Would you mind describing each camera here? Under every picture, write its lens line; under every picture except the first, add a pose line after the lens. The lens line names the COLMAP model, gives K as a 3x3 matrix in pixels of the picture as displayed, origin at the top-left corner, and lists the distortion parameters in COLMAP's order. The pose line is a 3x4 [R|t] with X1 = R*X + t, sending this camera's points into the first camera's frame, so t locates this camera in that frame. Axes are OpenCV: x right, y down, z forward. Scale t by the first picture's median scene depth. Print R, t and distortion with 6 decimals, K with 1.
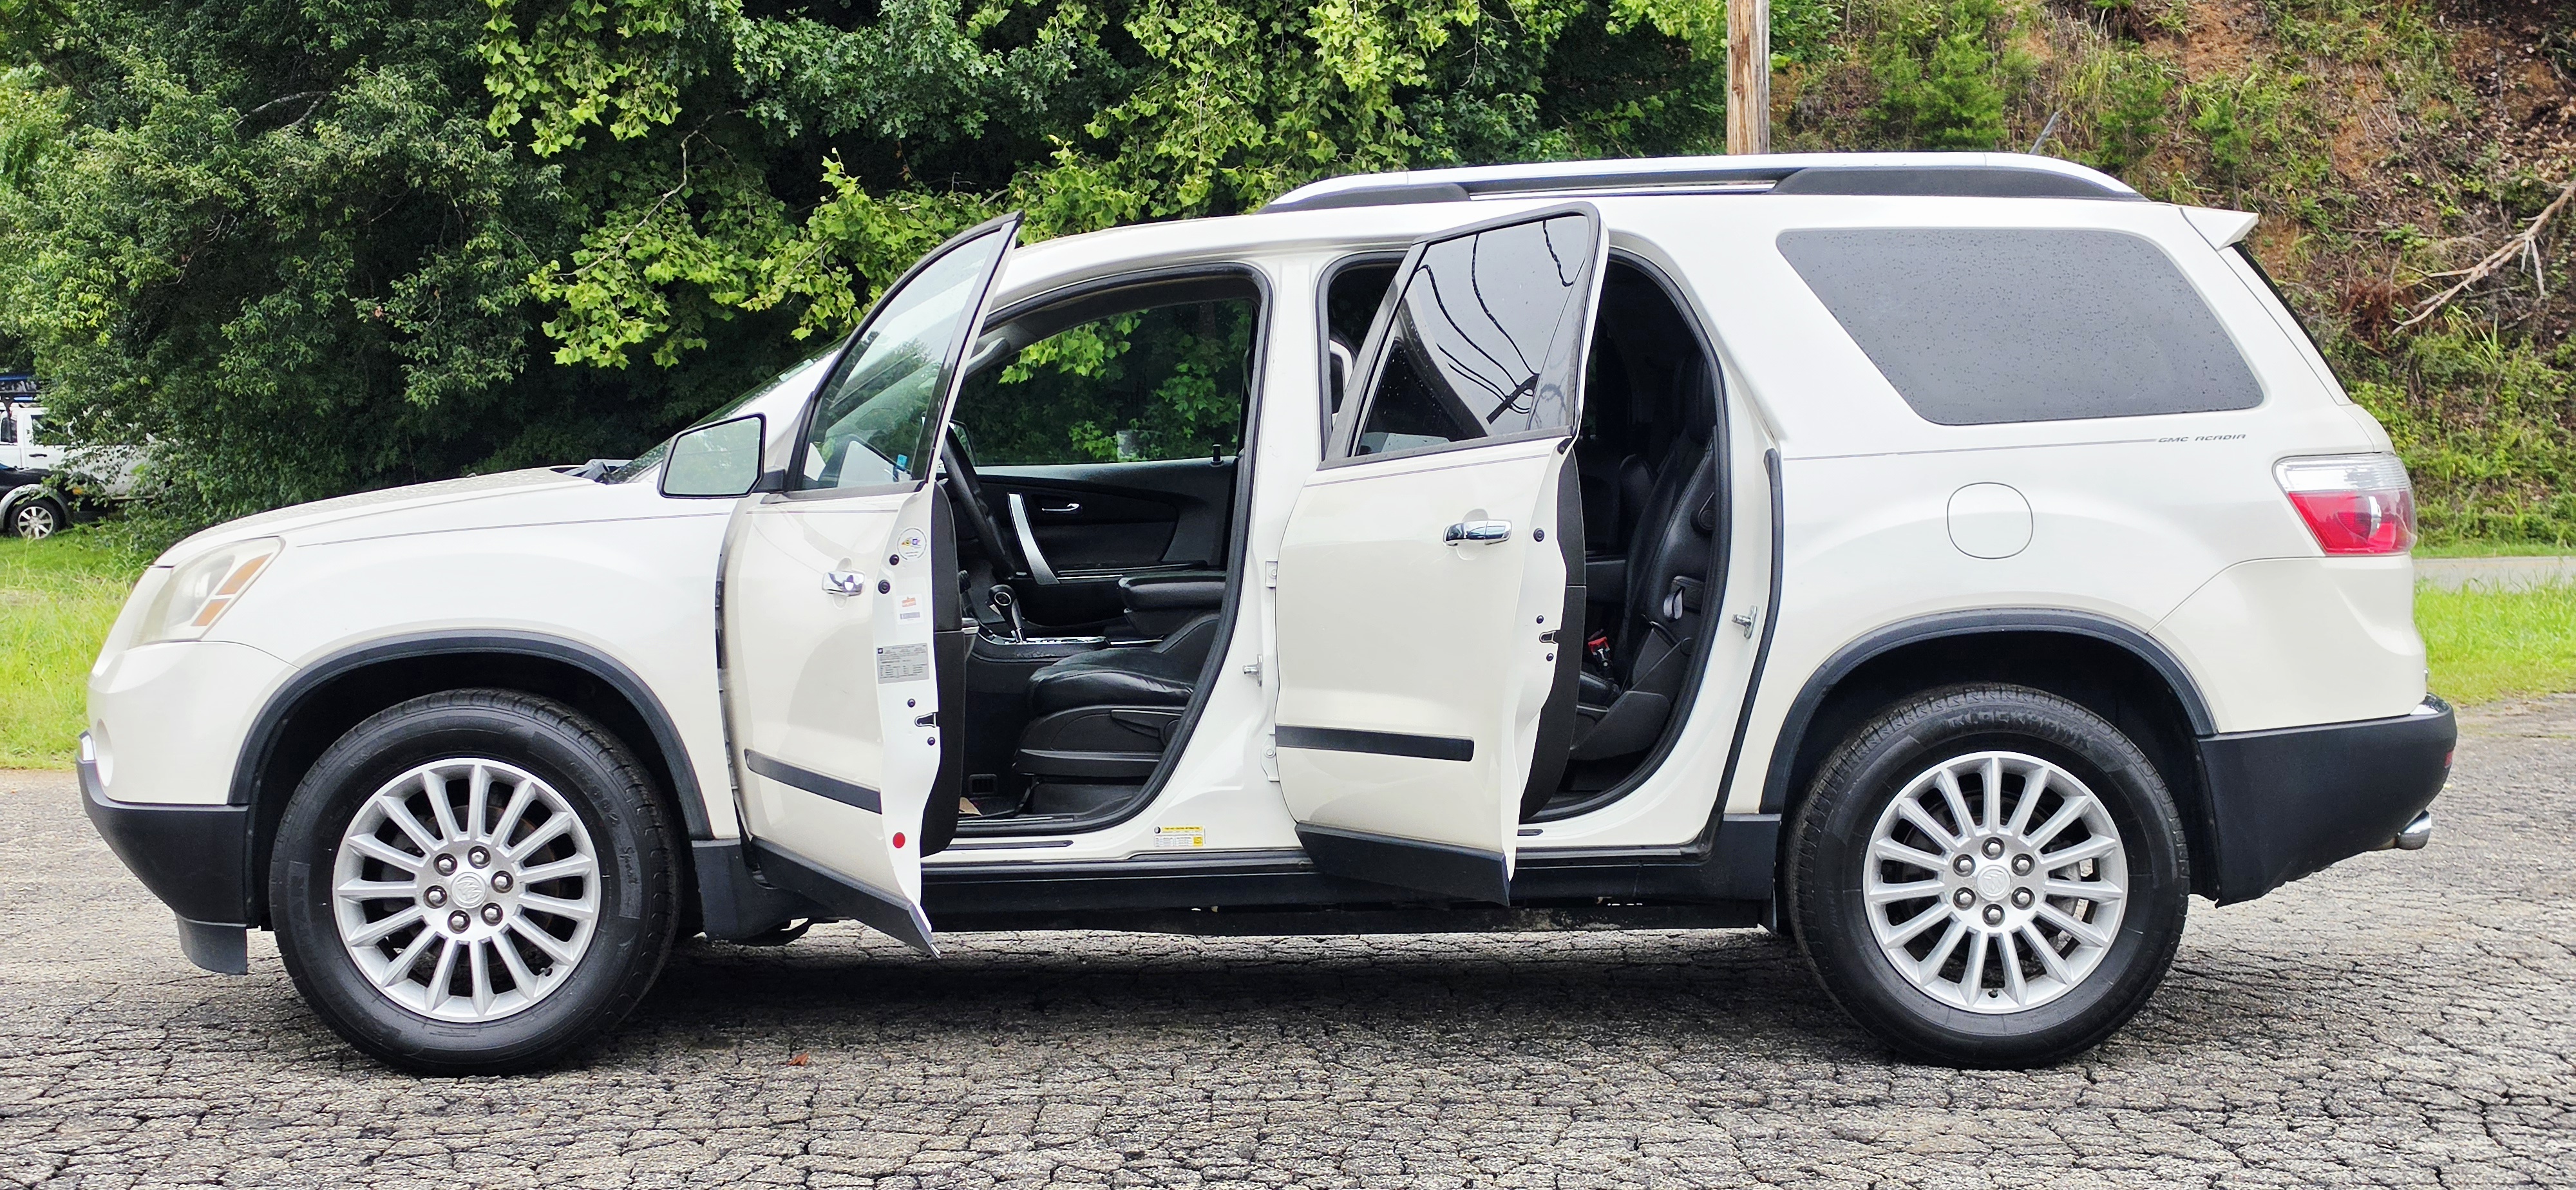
lens RADIAL K [[3670.0, 0, 1266.8], [0, 3670.0, 648.0], [0, 0, 1]] dist [0.114713, 0.000000]
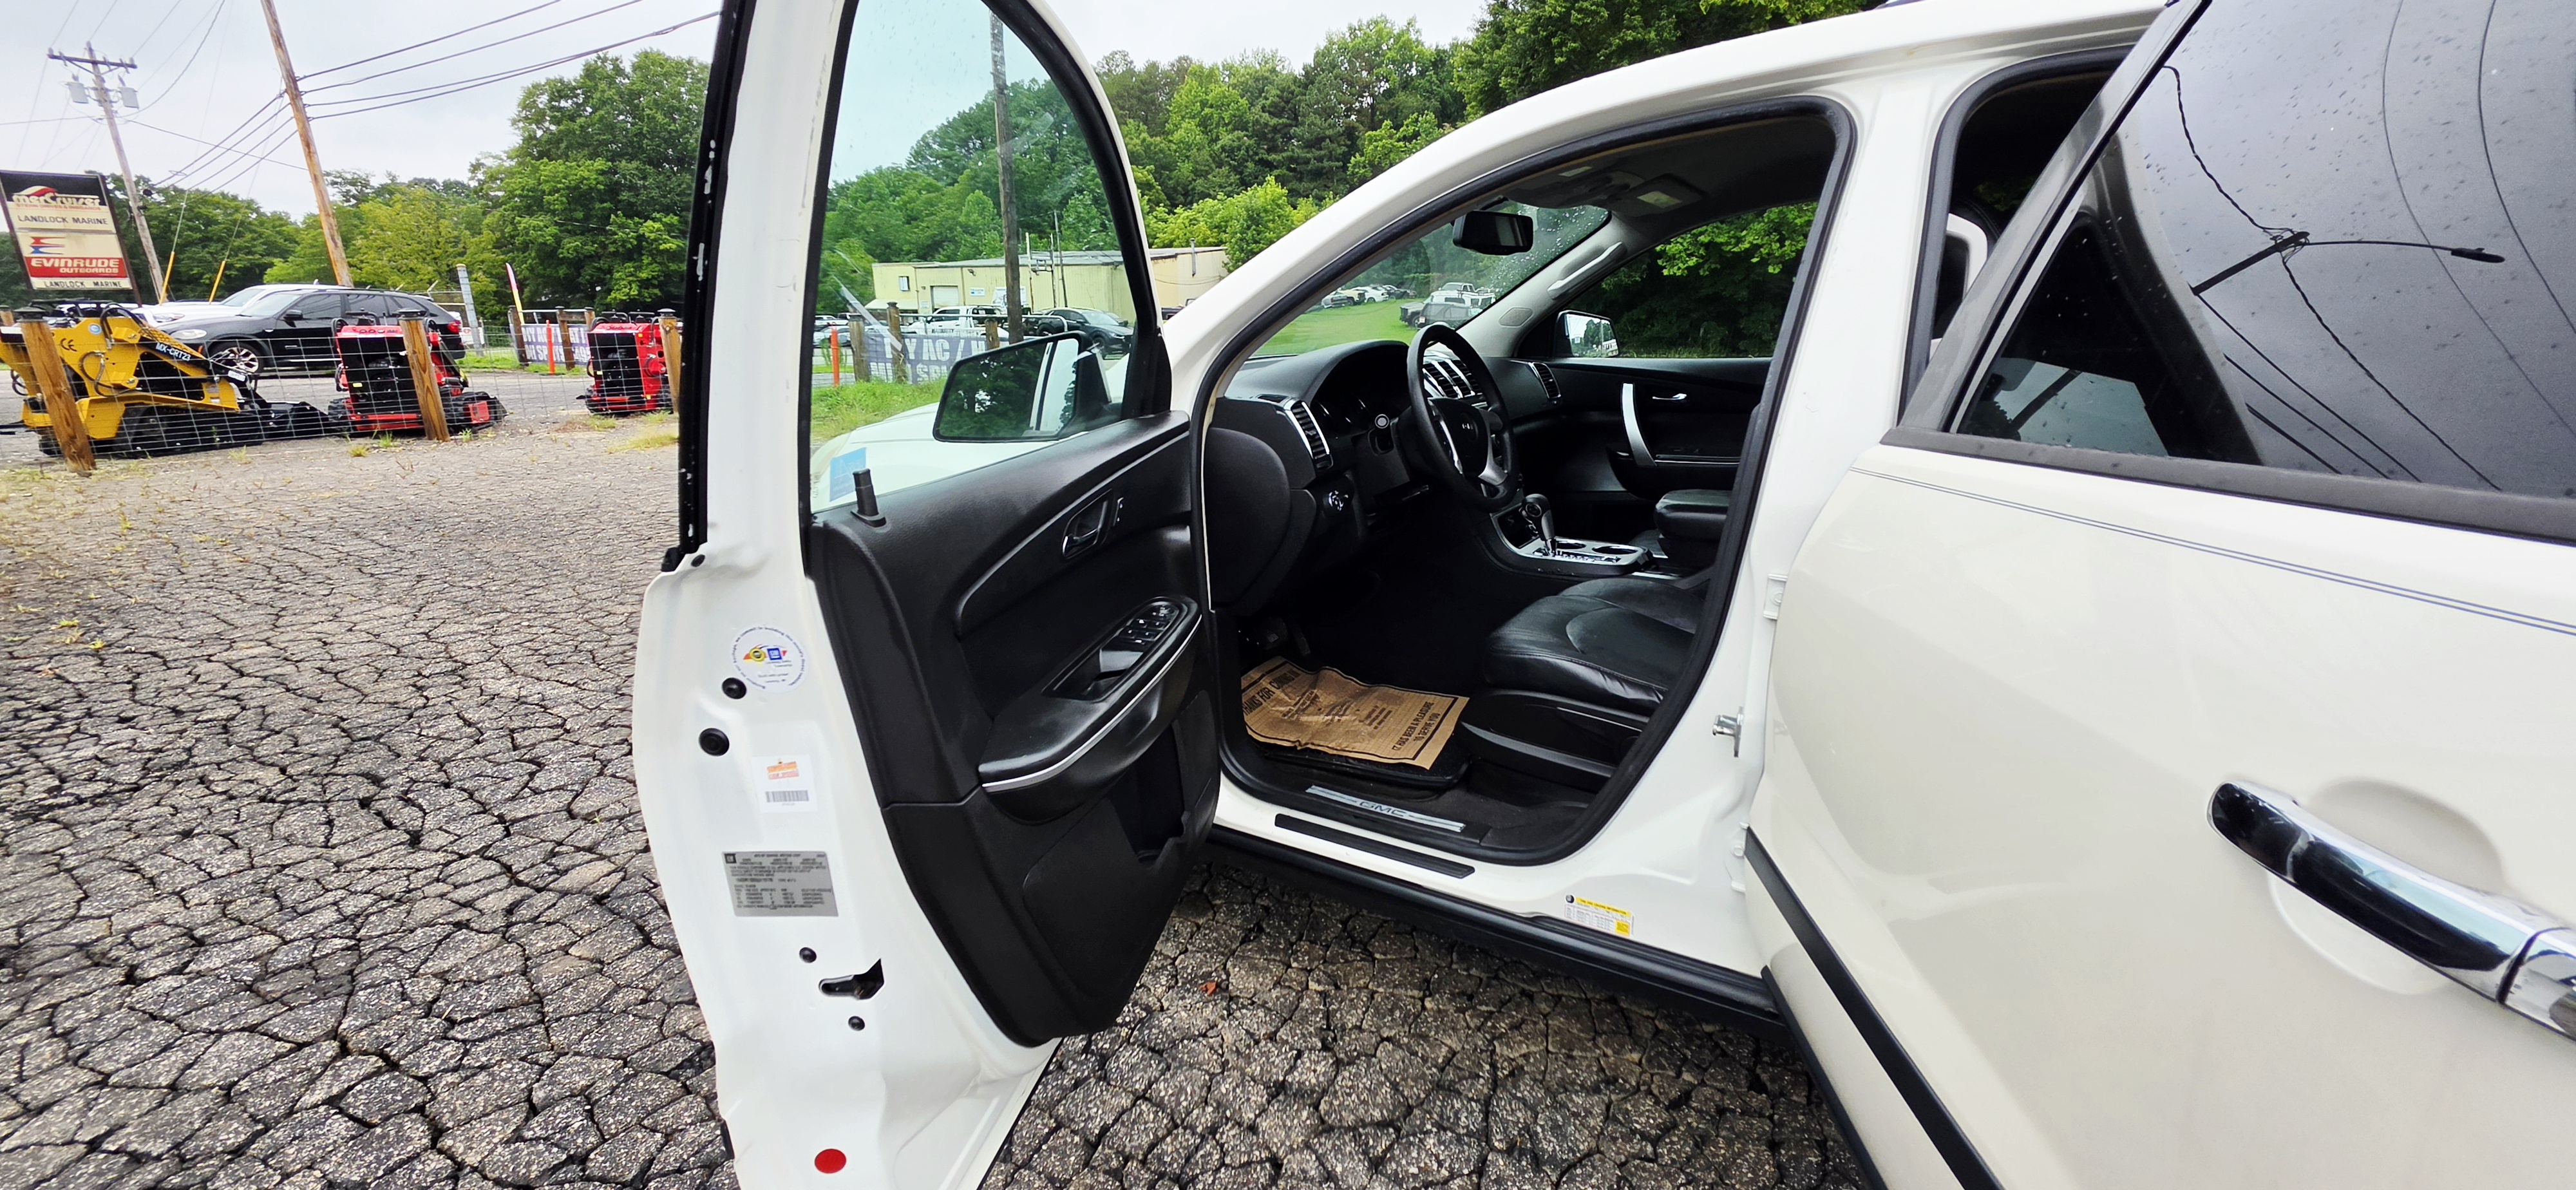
lens RADIAL K [[1042.6, 0, 1299.3], [0, 1042.6, 587.1], [0, 0, 1]] dist [0.000828, 0.001557]
pose [[0.850158, 0.142981, -0.506742, 0.018691], [-0.032454, 0.974823, 0.220605, -0.048910], [0.525526, -0.171104, 0.833394, 0.664700]]
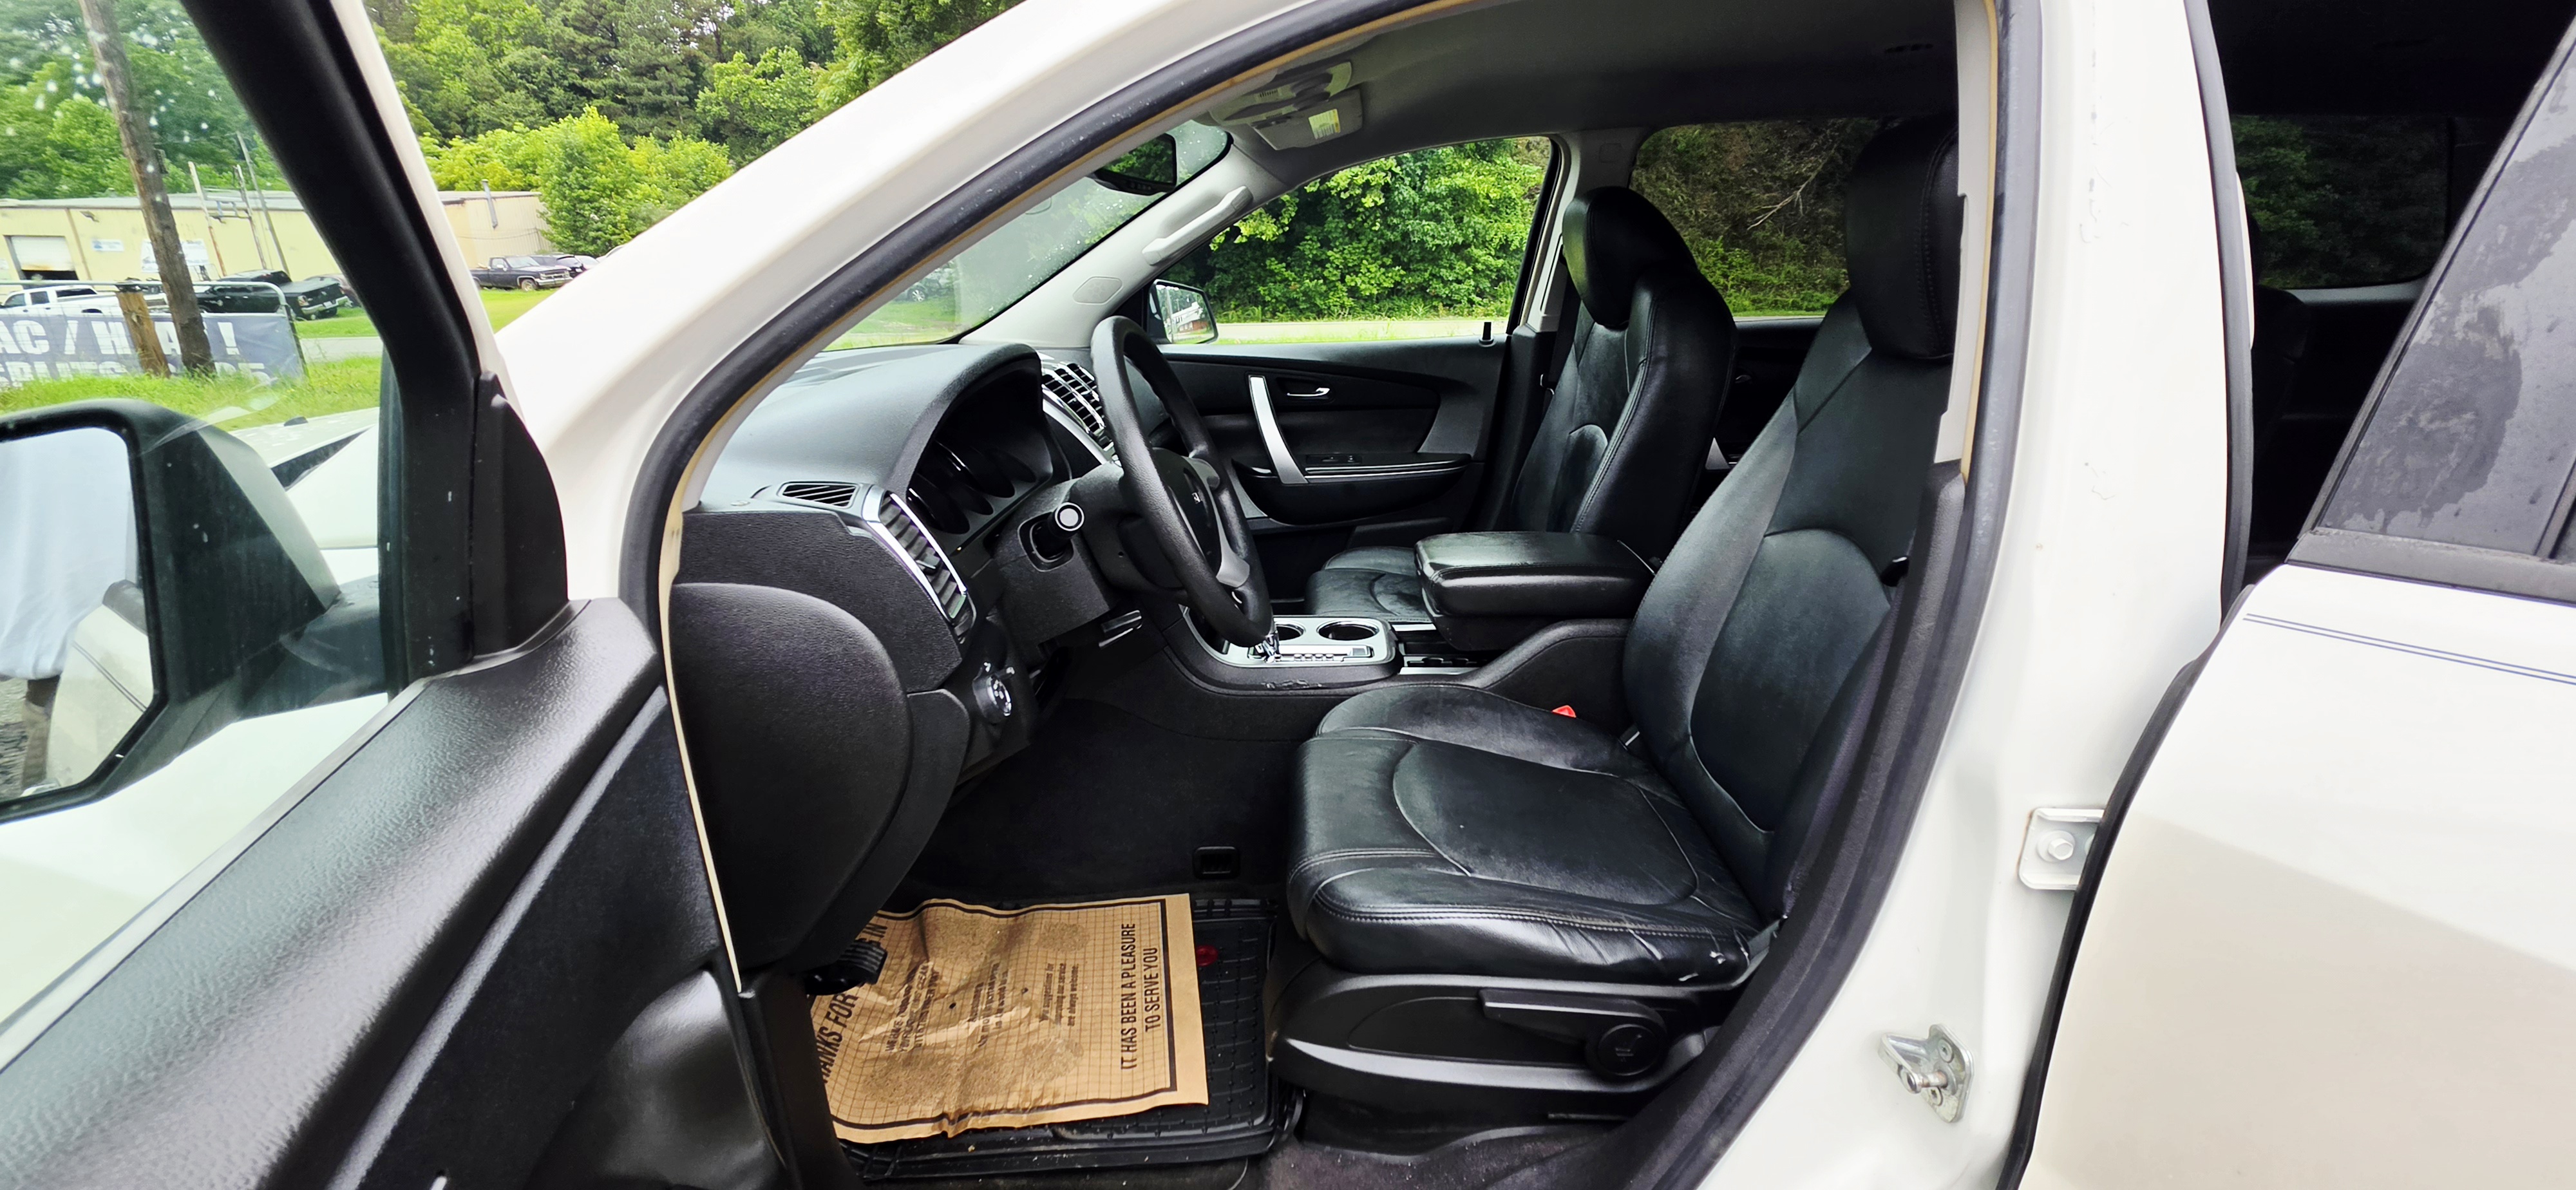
lens RADIAL K [[1042.6, 0, 1300.1], [0, 1042.6, 579.4], [0, 0, 1]] dist [0.000828, 0.001557]
pose [[0.999782, 0.012372, -0.016827, -0.053763], [-0.008039, 0.971545, 0.236717, -0.054501], [0.019277, -0.236530, 0.971433, 0.752199]]
